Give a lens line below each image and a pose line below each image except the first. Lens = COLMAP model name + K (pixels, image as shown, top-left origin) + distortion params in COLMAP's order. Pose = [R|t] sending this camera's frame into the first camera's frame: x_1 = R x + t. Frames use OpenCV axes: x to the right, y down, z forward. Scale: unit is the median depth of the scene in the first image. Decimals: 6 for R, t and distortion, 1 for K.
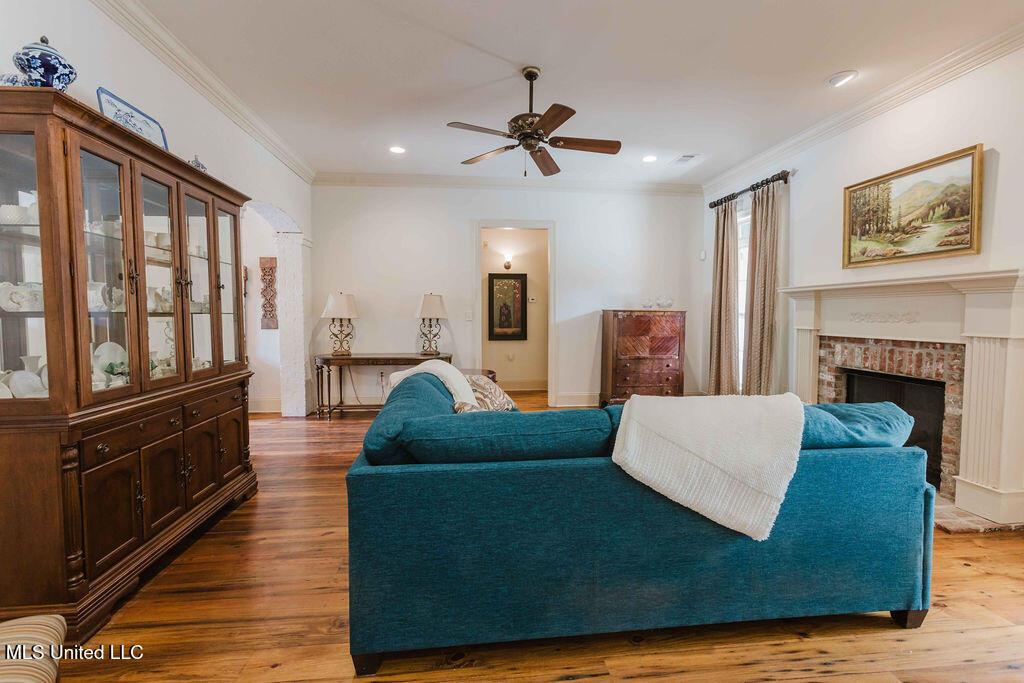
lens RADIAL K [[446.7, 0, 502.1], [0, 446.7, 340.6], [0, 0, 1]] dist [-0.007361, 0.001107]
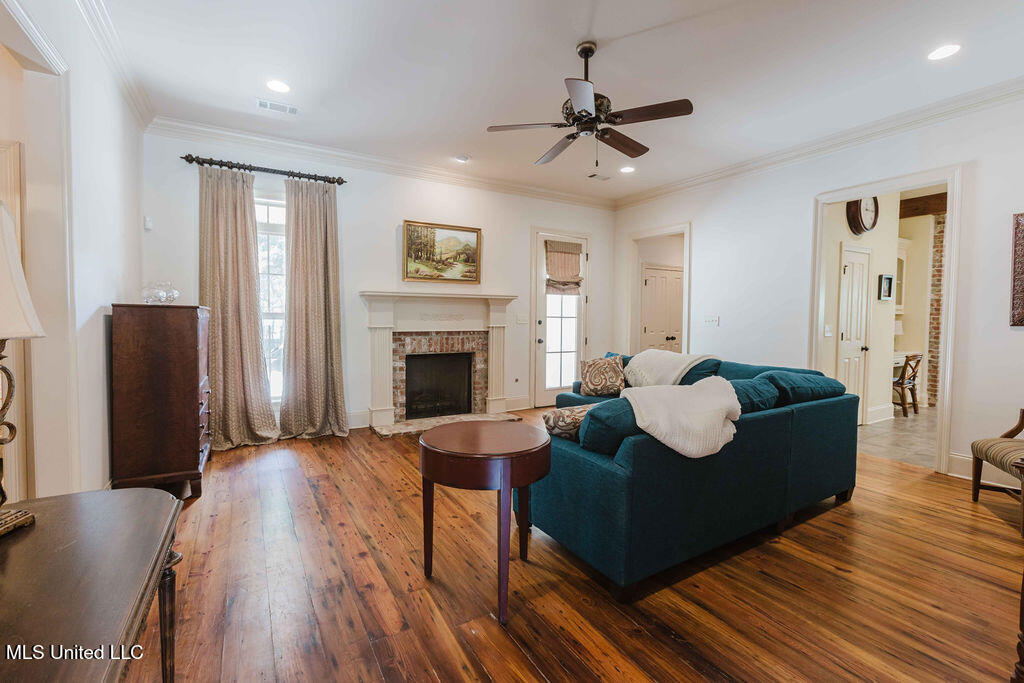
lens RADIAL K [[446.7, 0, 514.4], [0, 446.7, 338.7], [0, 0, 1]] dist [-0.007361, 0.001107]
pose [[-0.423437, -0.051674, 0.904451, -0.653810], [0.046669, 0.995802, 0.078742, -0.087676], [-0.904723, 0.075552, -0.419248, 1.419906]]
